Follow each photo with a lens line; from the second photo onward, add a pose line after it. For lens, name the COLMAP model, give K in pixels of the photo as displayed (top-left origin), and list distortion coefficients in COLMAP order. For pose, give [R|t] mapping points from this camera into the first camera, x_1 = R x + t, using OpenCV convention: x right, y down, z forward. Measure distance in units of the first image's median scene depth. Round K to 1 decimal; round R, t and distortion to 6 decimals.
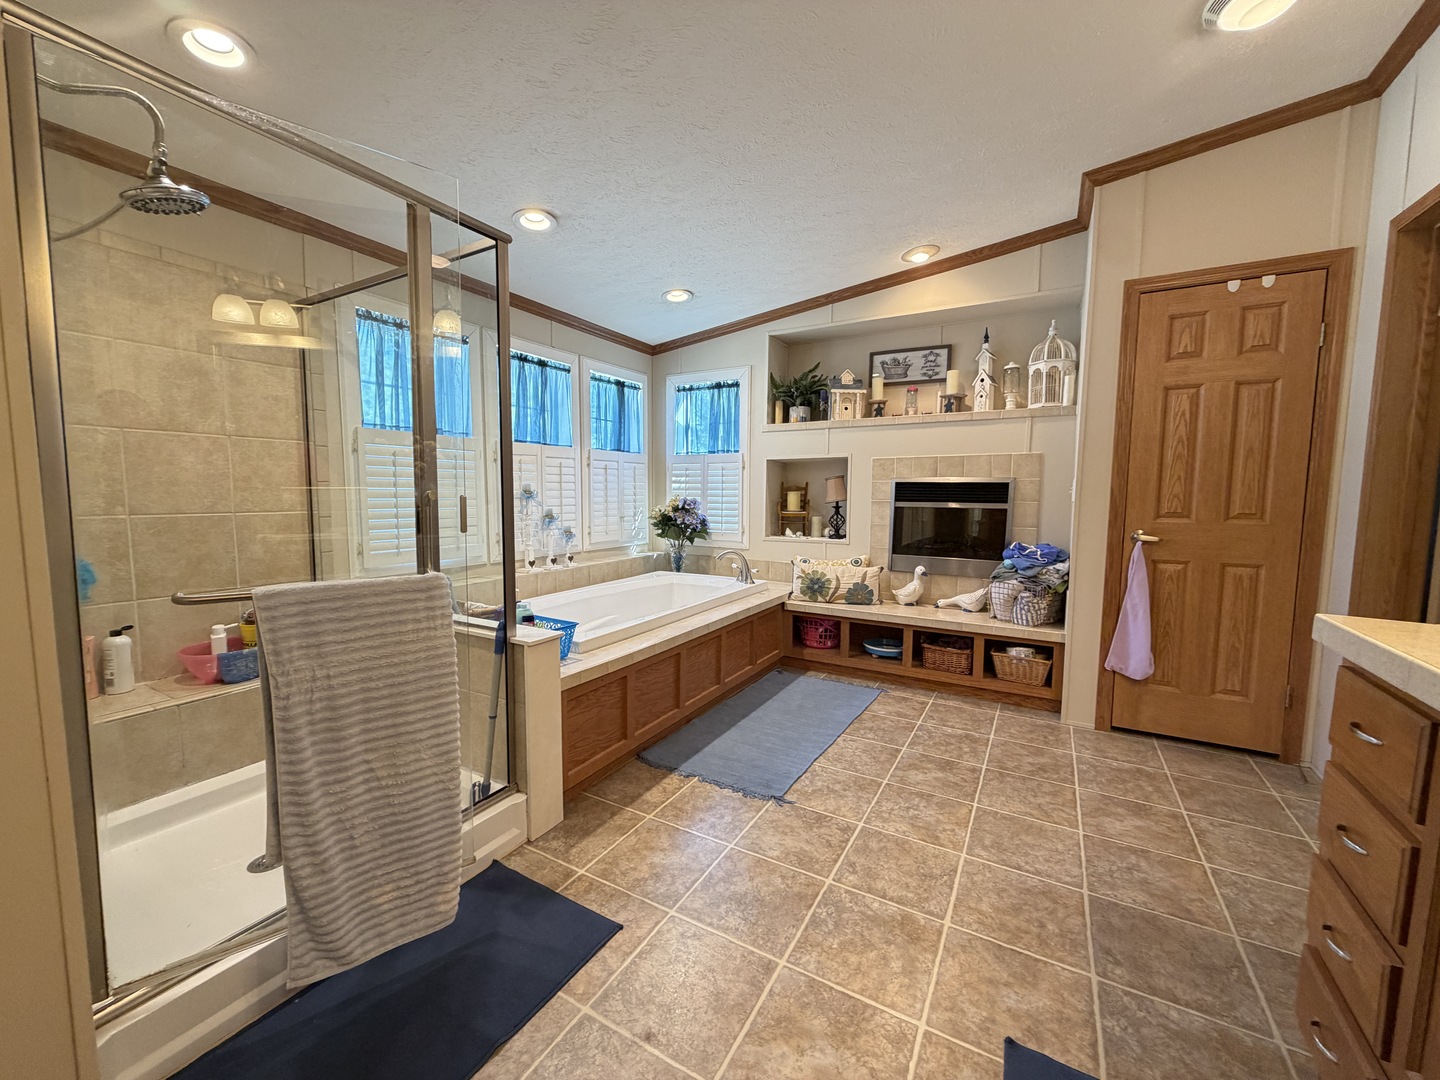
lens RADIAL K [[570.3, 0, 718.0], [0, 570.3, 538.5], [0, 0, 1]] dist [0.001693, 0.000248]
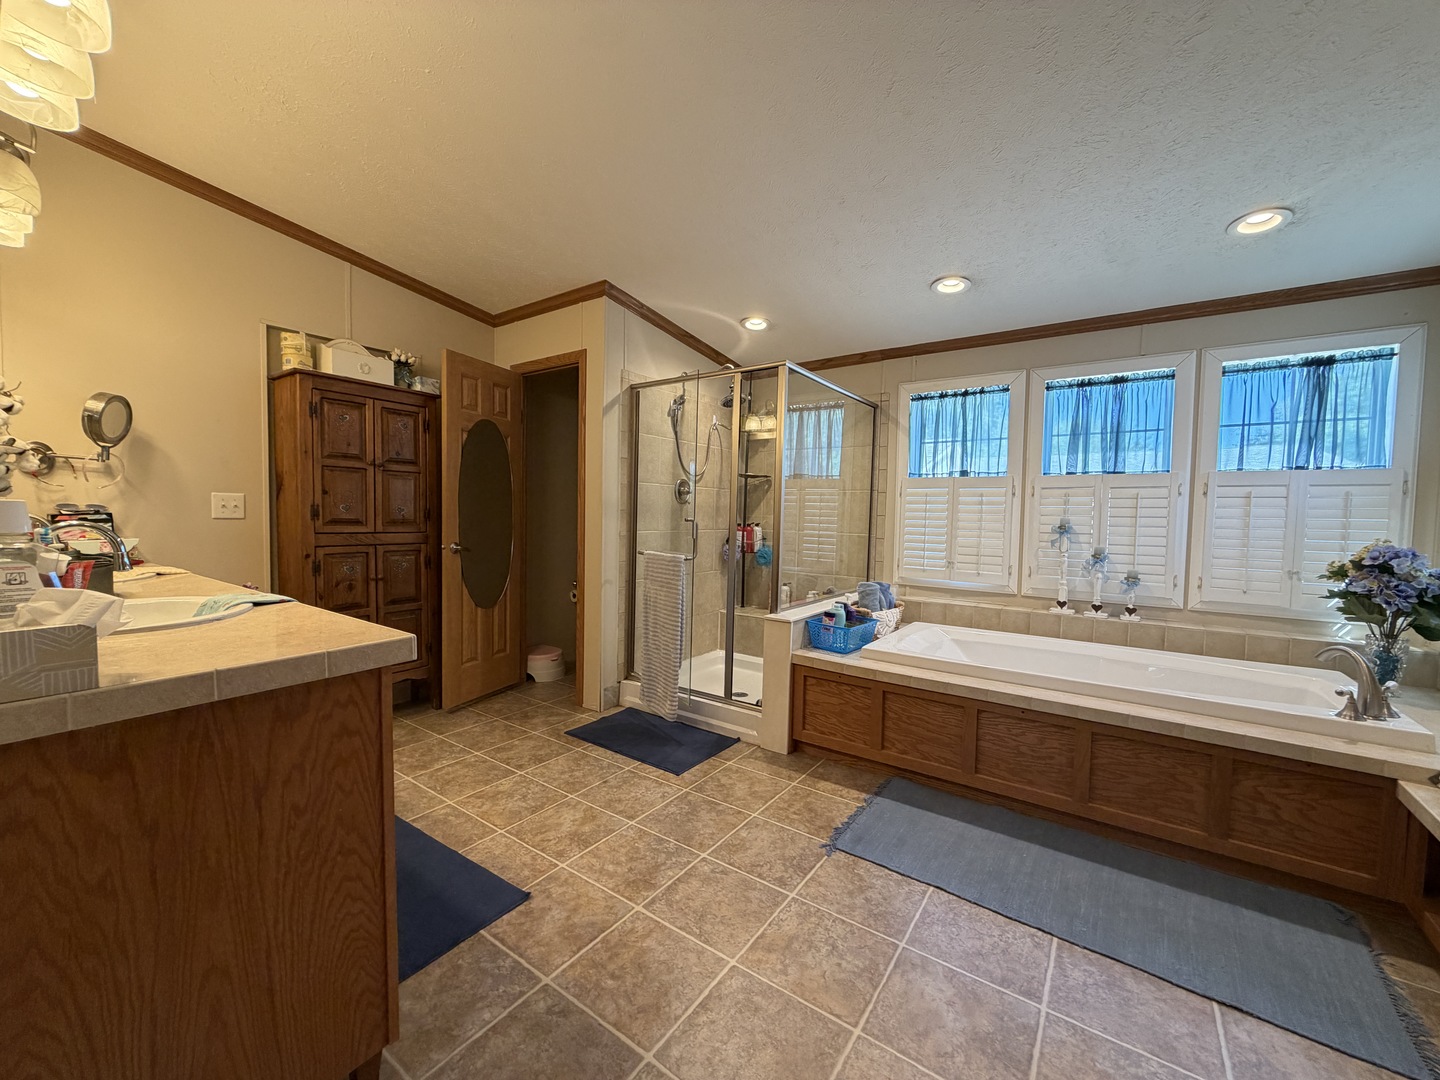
lens RADIAL K [[570.3, 0, 717.7], [0, 570.3, 542.3], [0, 0, 1]] dist [0.001693, 0.000248]
pose [[-0.087516, 0.038996, -0.995400, 1.447246], [-0.104479, 0.993363, 0.048103, -0.095757], [0.990669, 0.108208, -0.082861, 1.158118]]
